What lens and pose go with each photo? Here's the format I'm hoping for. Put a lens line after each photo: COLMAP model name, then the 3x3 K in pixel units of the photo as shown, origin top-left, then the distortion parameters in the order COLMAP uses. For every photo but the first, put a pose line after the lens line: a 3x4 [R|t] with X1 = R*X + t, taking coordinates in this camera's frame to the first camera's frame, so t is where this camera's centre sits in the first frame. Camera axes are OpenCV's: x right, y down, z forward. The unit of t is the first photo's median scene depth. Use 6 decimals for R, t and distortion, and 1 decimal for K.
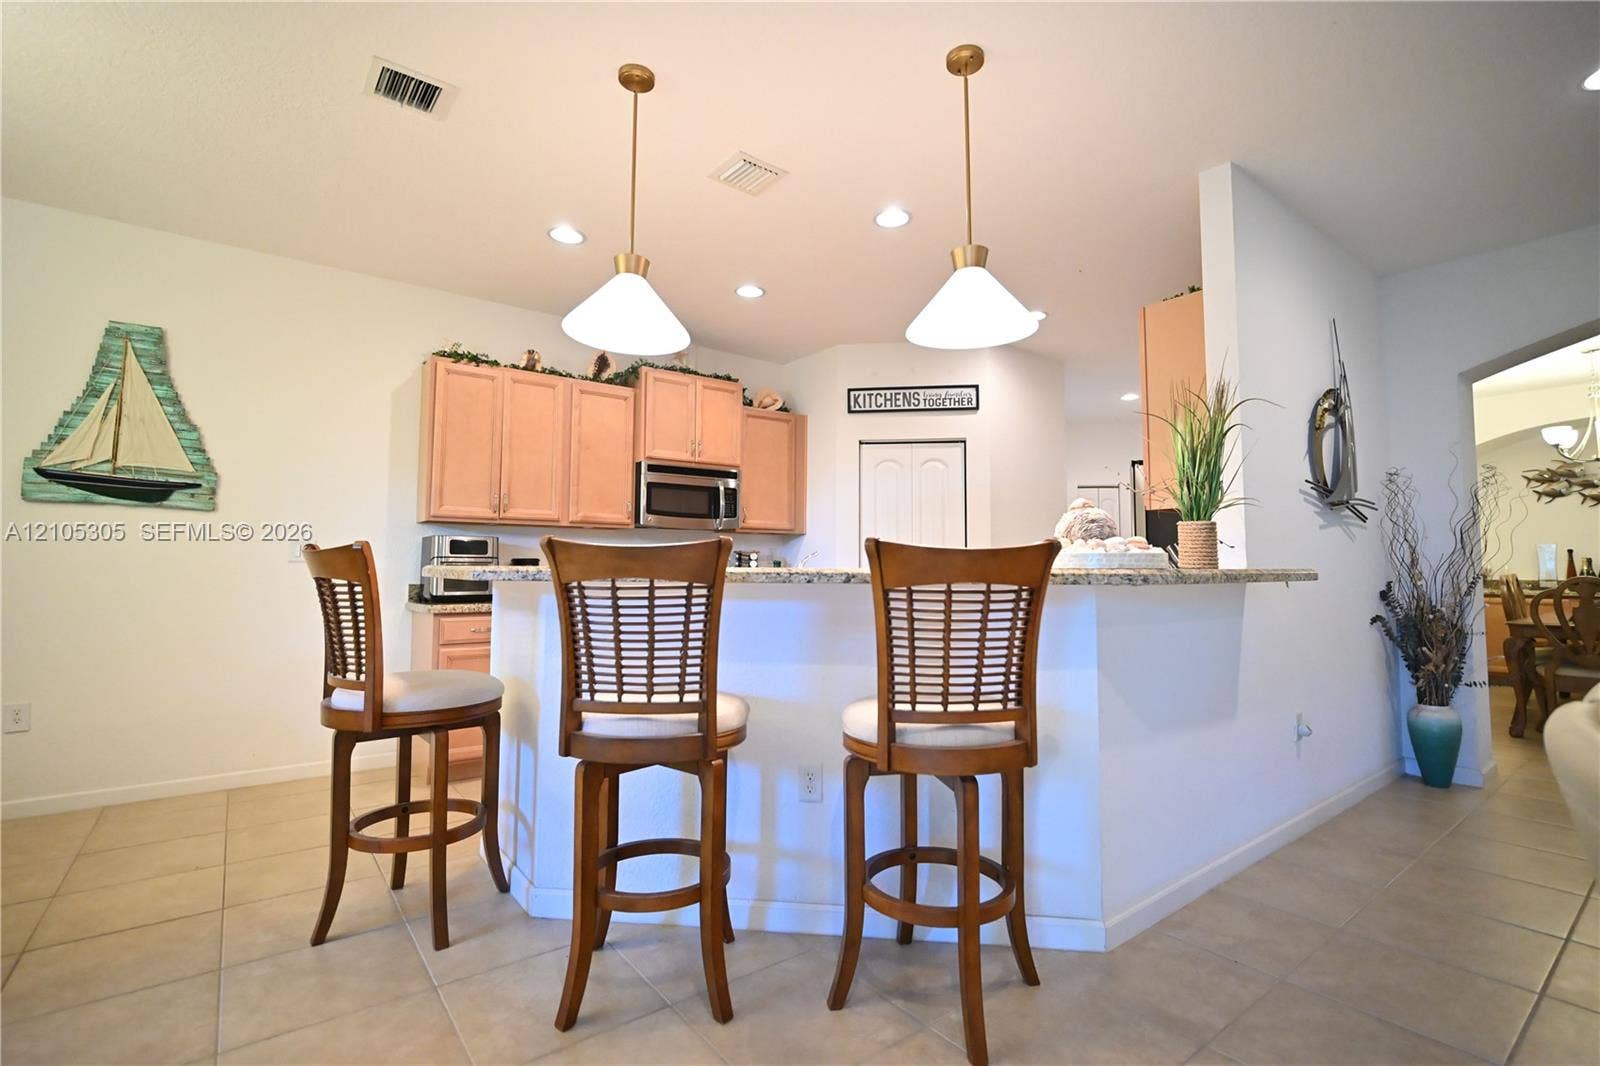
lens RADIAL K [[730.7, 0, 801.9], [0, 730.7, 530.6], [0, 0, 1]] dist [0.000210, -0.001151]
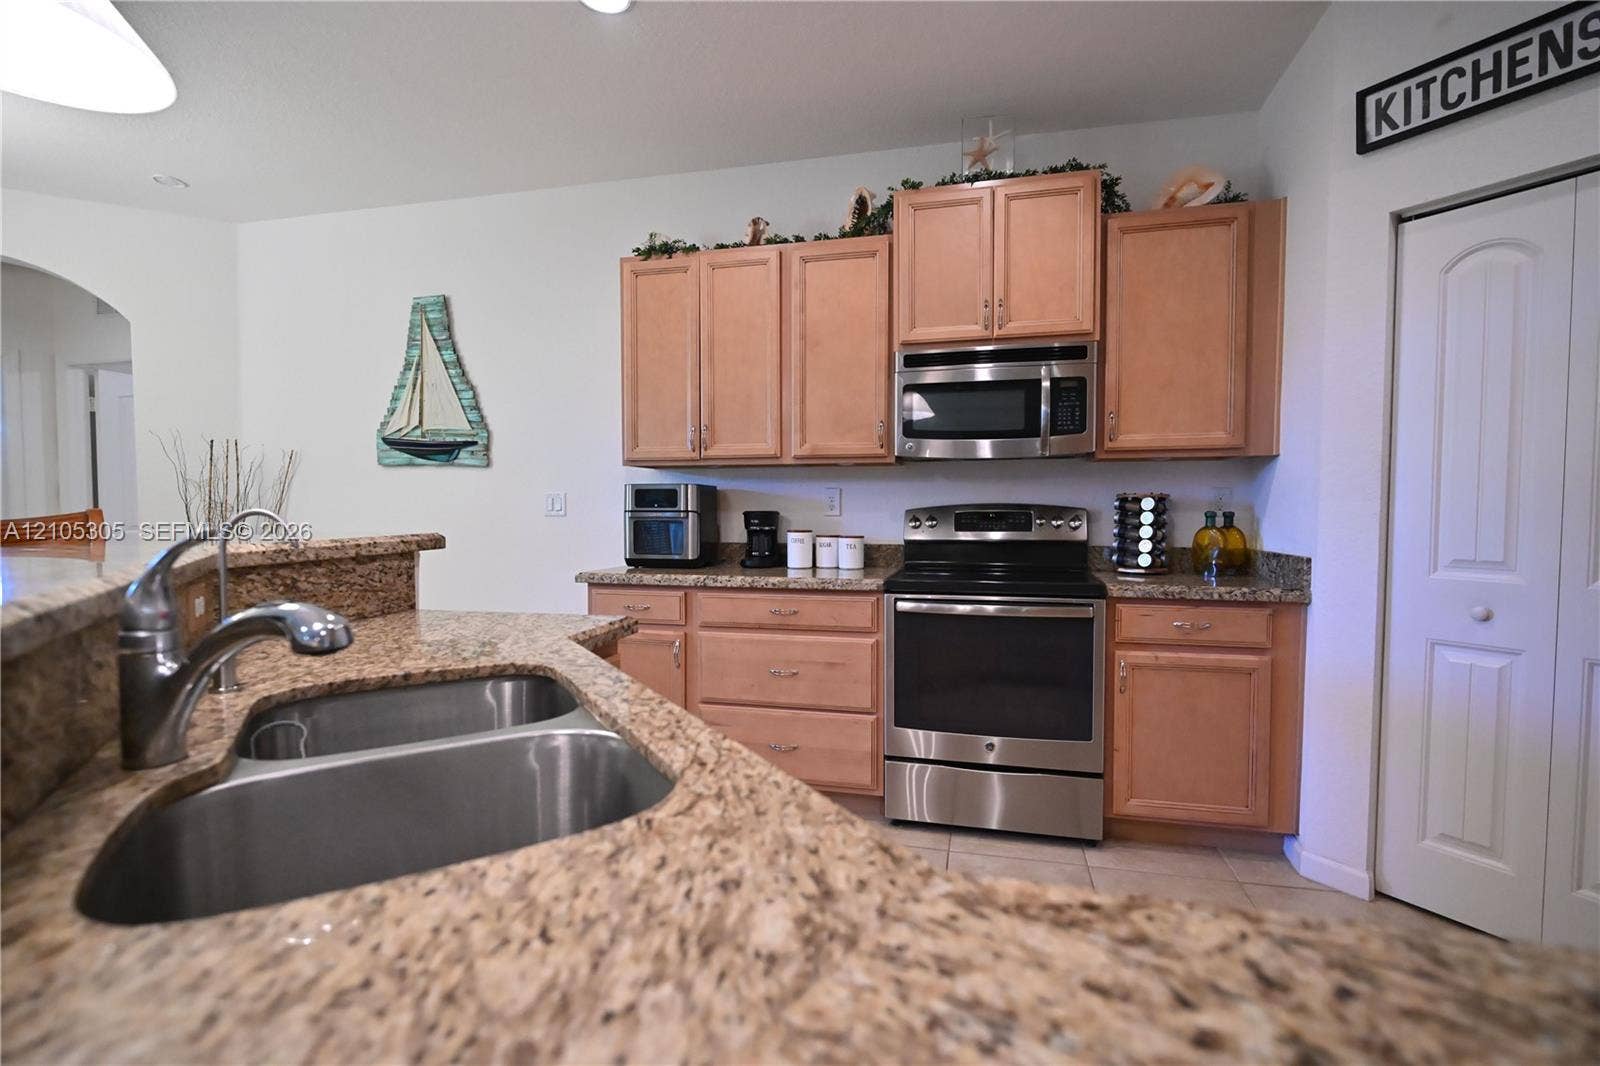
lens RADIAL K [[730.7, 0, 801.9], [0, 730.7, 530.6], [0, 0, 1]] dist [0.000210, -0.001151]
pose [[0.637256, 0.025988, -0.770214, 0.234995], [0.046620, 0.996301, 0.072189, 0.007645], [0.769241, -0.081910, 0.633687, 0.609359]]
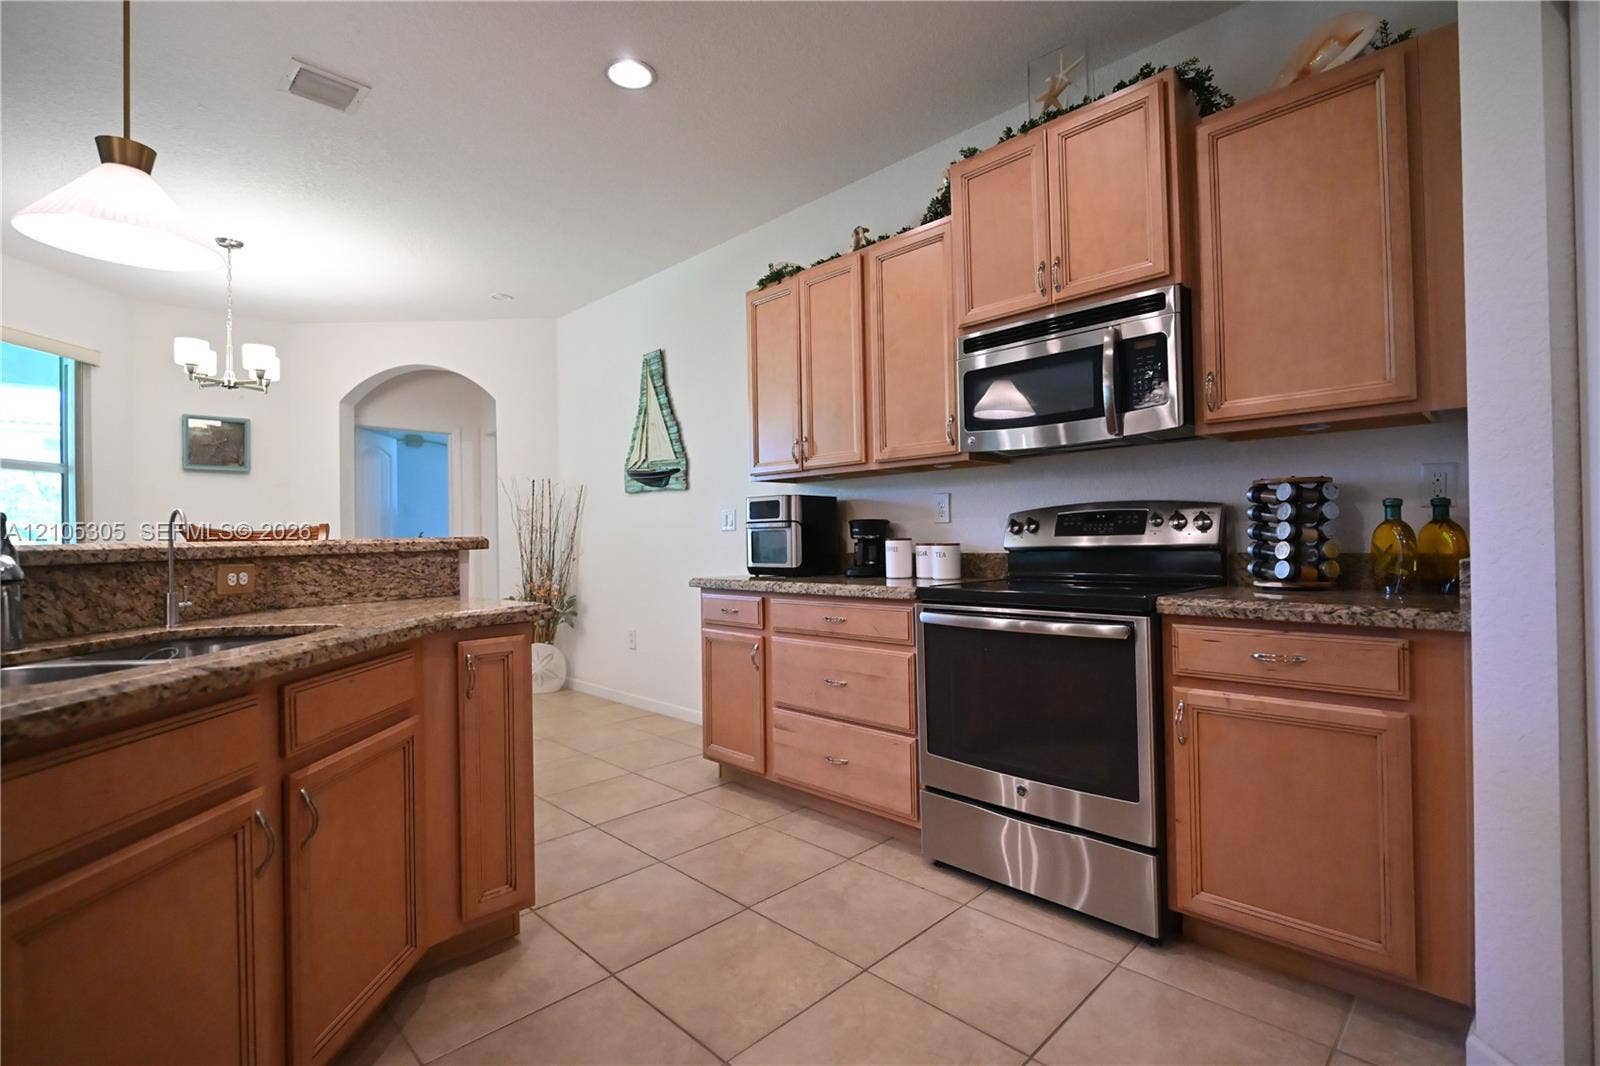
lens RADIAL K [[730.7, 0, 801.9], [0, 730.7, 530.6], [0, 0, 1]] dist [0.000210, -0.001151]
pose [[0.147847, -0.010825, -0.988951, 0.353631], [0.078572, 0.996908, 0.000834, 0.047095], [0.985884, -0.077827, 0.148240, 0.895011]]
